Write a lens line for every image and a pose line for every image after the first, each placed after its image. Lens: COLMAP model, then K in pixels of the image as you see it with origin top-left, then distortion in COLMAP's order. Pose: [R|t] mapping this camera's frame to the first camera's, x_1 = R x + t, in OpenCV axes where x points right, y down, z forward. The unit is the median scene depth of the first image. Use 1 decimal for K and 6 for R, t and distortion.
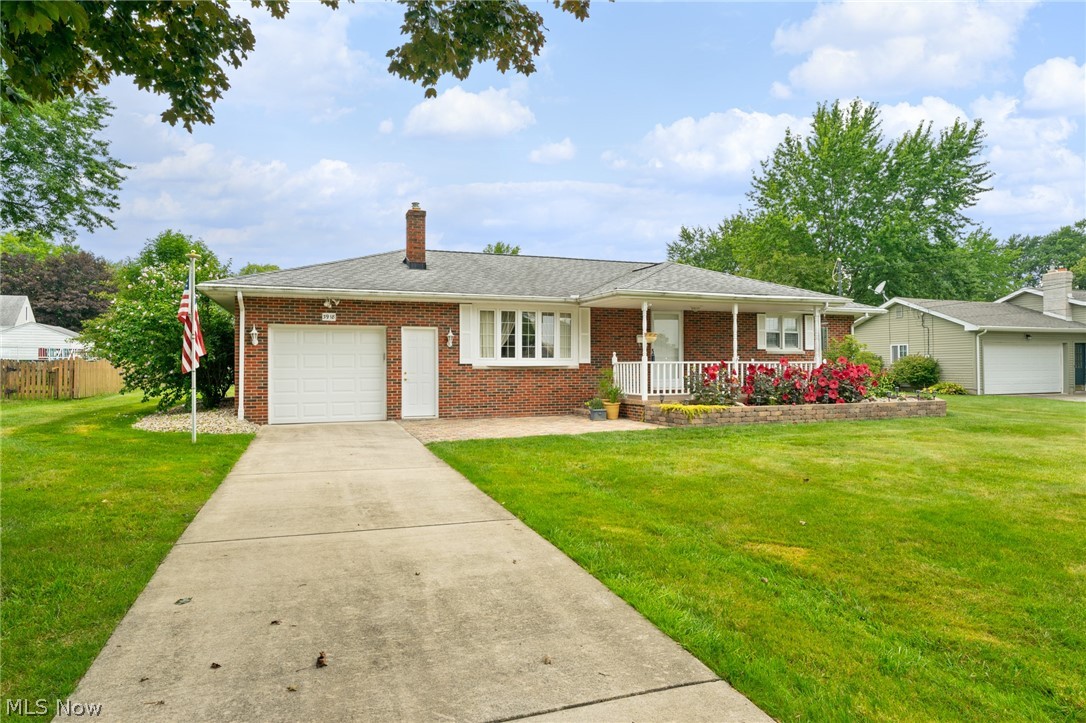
lens RADIAL K [[643.5, 0, 543.5], [0, 643.5, 357.1], [0, 0, 1]] dist [0.001390, -0.000554]
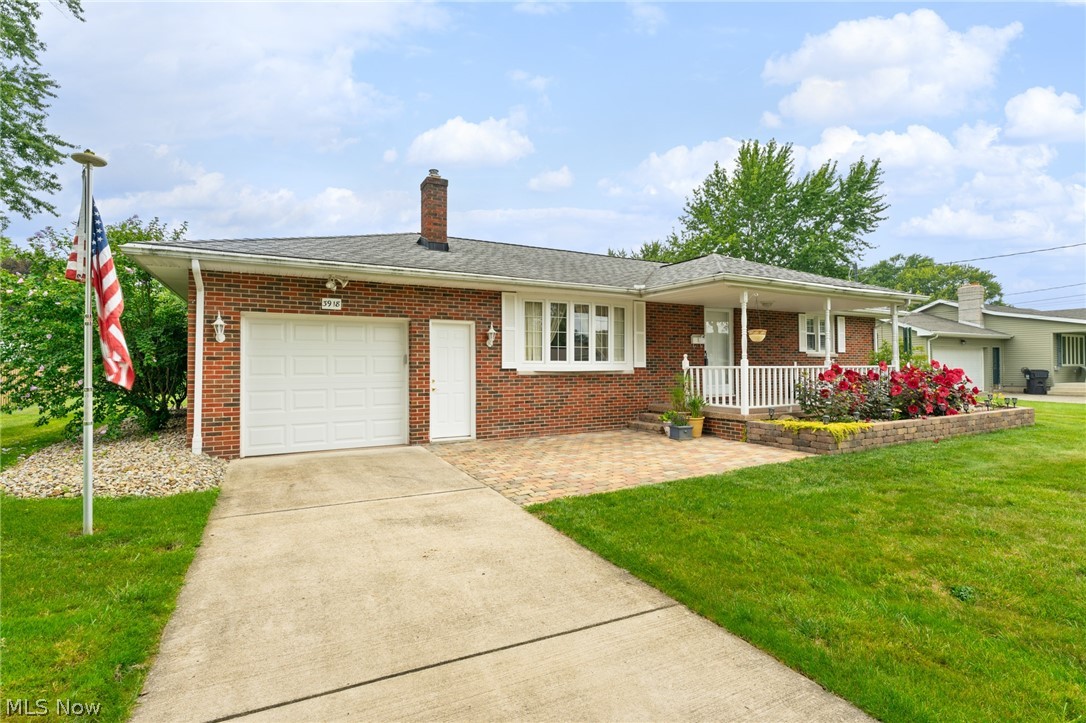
lens RADIAL K [[513.9, 0, 544.8], [0, 513.9, 354.9], [0, 0, 1]] dist [-0.001732, -0.000389]
pose [[0.990006, 0.003117, 0.140989, -0.160808], [-0.002303, 0.999980, -0.005935, -0.002578], [-0.141004, 0.005551, 0.989993, 0.359915]]
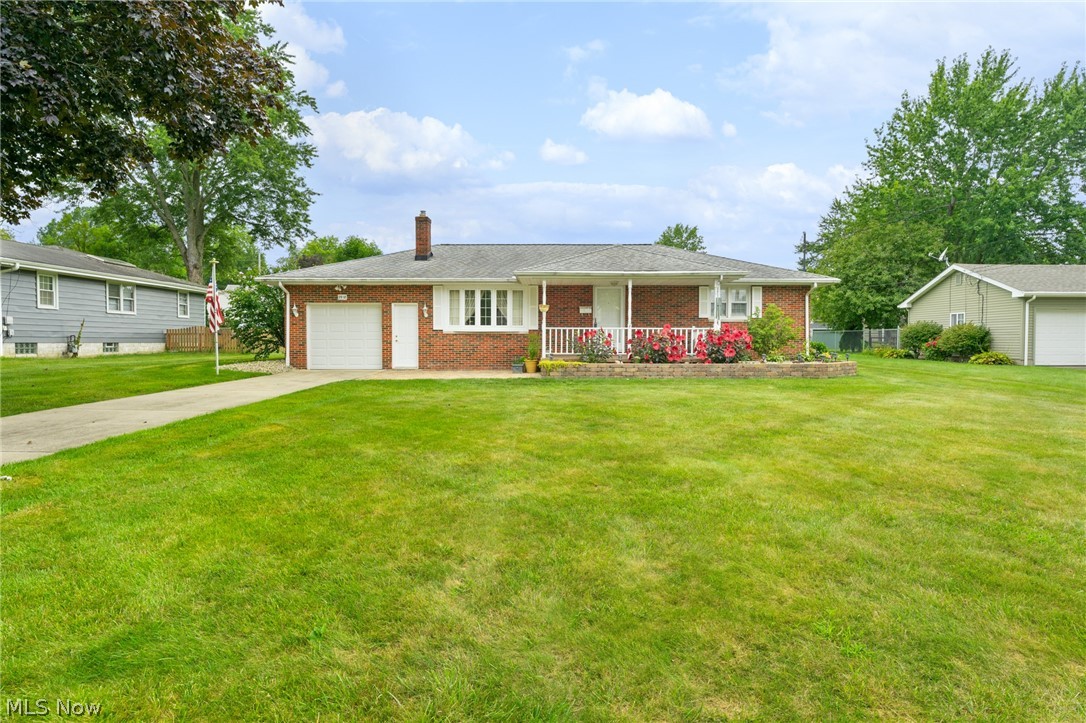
lens RADIAL K [[571.6, 0, 543.0], [0, 571.6, 361.5], [0, 0, 1]] dist [-0.000934, 0.000060]
pose [[0.937359, 0.019057, -0.347844, 0.492583], [0.000563, 0.998418, 0.056216, 0.009271], [0.348365, -0.052891, 0.935865, -0.055600]]
